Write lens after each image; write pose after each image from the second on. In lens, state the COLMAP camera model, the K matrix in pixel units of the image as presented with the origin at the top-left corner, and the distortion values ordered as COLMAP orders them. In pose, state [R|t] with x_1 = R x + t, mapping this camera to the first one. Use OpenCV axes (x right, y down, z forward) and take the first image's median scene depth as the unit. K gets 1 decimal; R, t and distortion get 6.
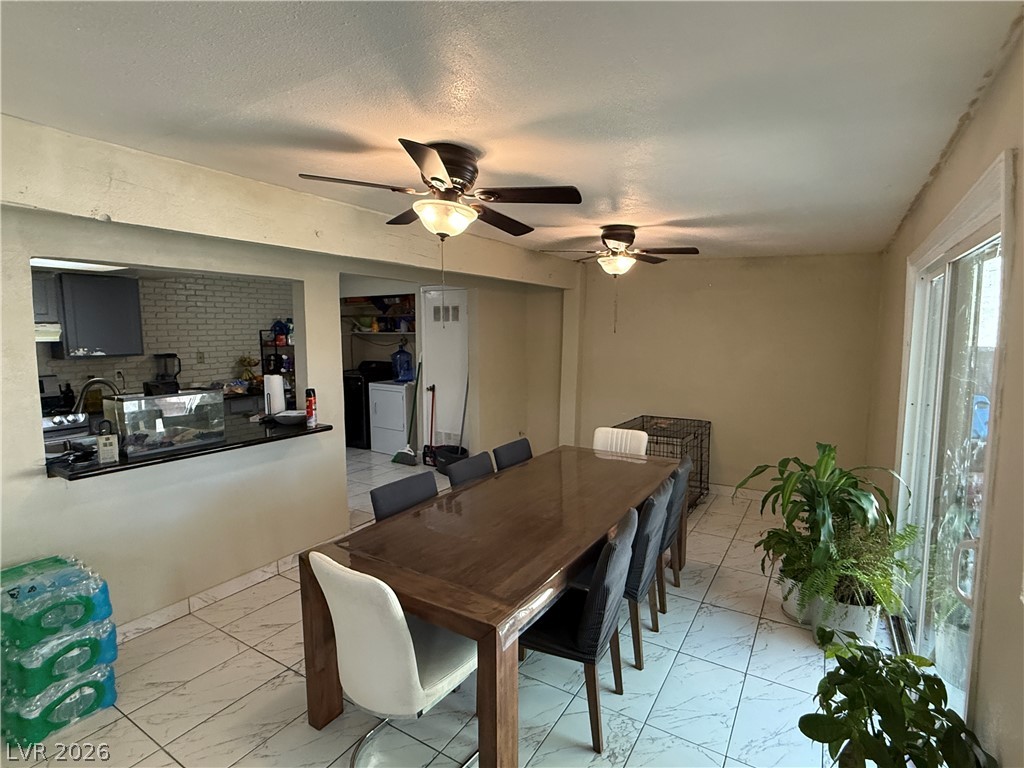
lens RADIAL K [[510.2, 0, 513.3], [0, 510.2, 384.5], [0, 0, 1]] dist [-0.002527, 0.001539]
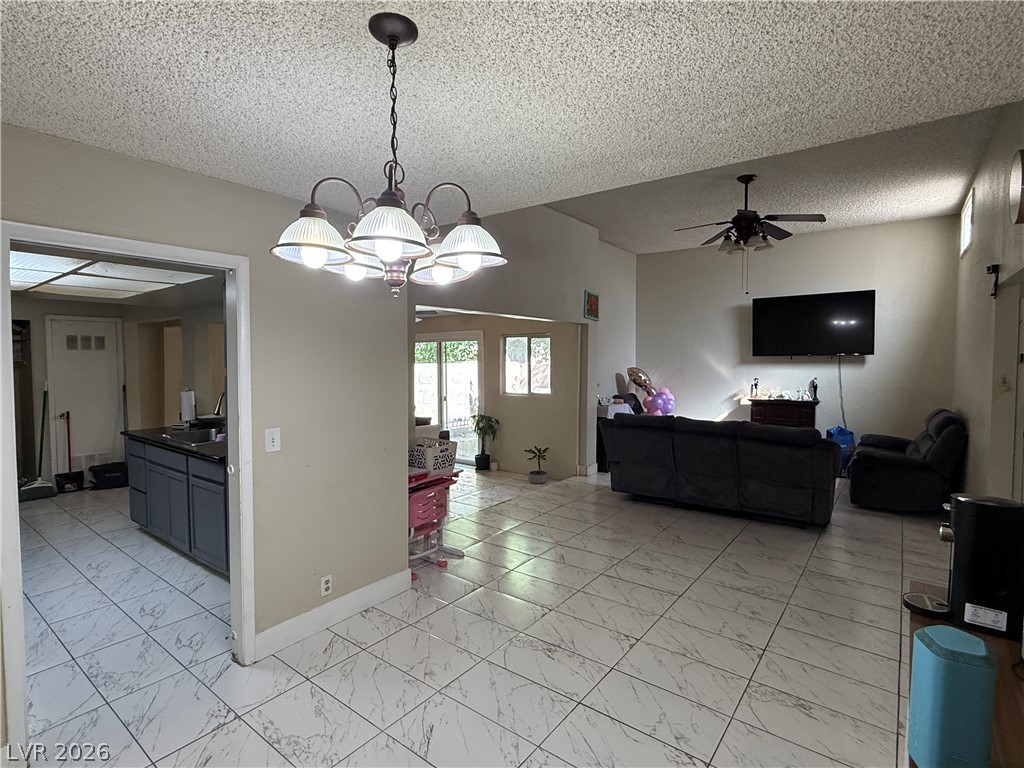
lens RADIAL K [[510.2, 0, 511.3], [0, 510.2, 381.7], [0, 0, 1]] dist [-0.002527, 0.001539]
pose [[0.095881, -0.044019, 0.994419, -1.638360], [0.105289, 0.993866, 0.033842, -0.000002], [-0.989809, 0.101457, 0.099928, 0.020490]]
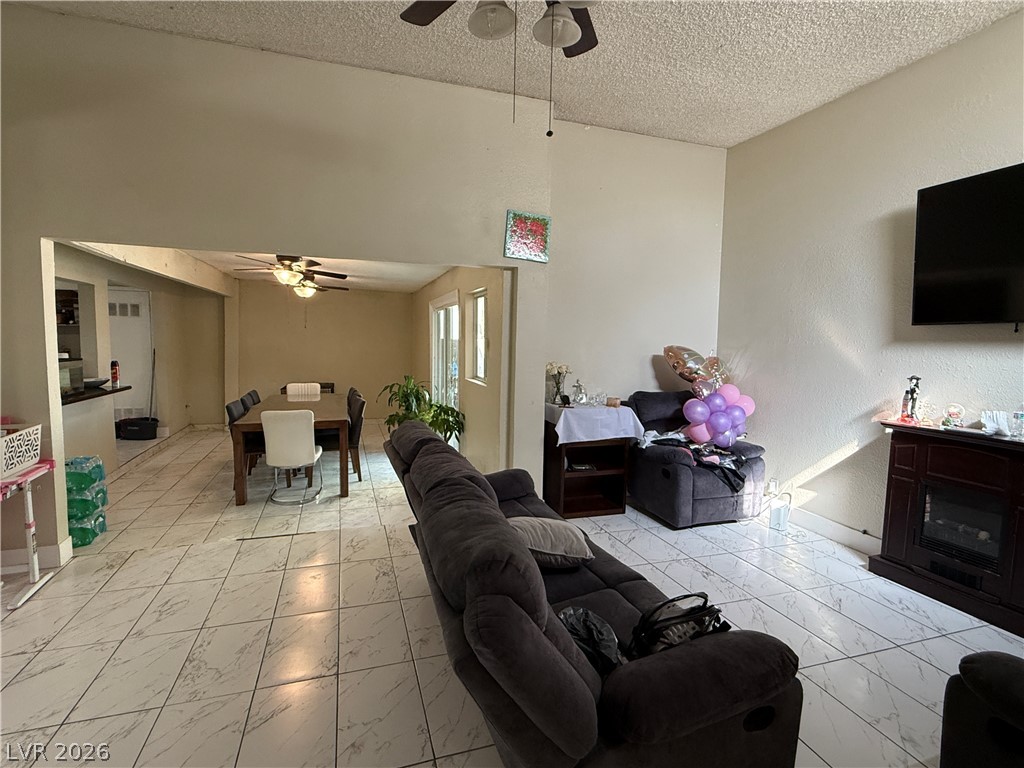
lens RADIAL K [[510.2, 0, 513.9], [0, 510.2, 382.7], [0, 0, 1]] dist [-0.002527, 0.001539]
pose [[0.636596, -0.055251, 0.769216, -0.709831], [0.062489, 0.997846, 0.019957, 0.099866], [-0.768661, 0.035363, 0.638678, -0.713820]]
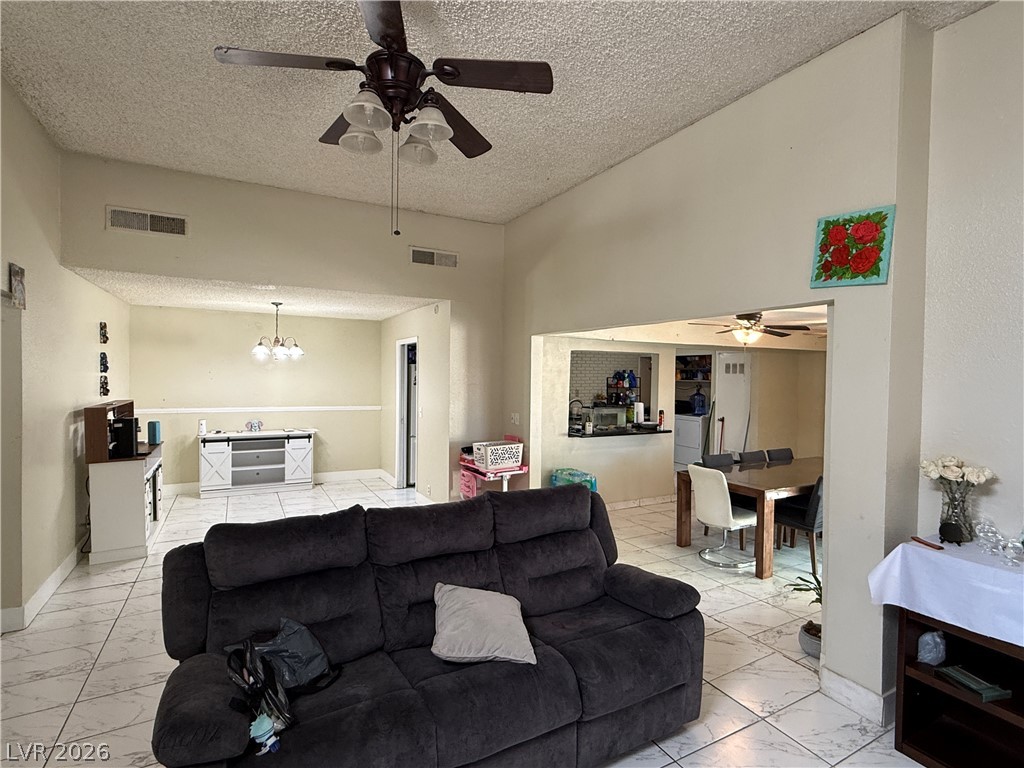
lens RADIAL K [[510.2, 0, 515.8], [0, 510.2, 382.4], [0, 0, 1]] dist [-0.002527, 0.001539]
pose [[0.873777, 0.022230, -0.485819, 0.046300], [-0.066407, 0.995052, -0.073907, 0.073690], [0.481772, 0.096840, 0.870929, -0.842082]]
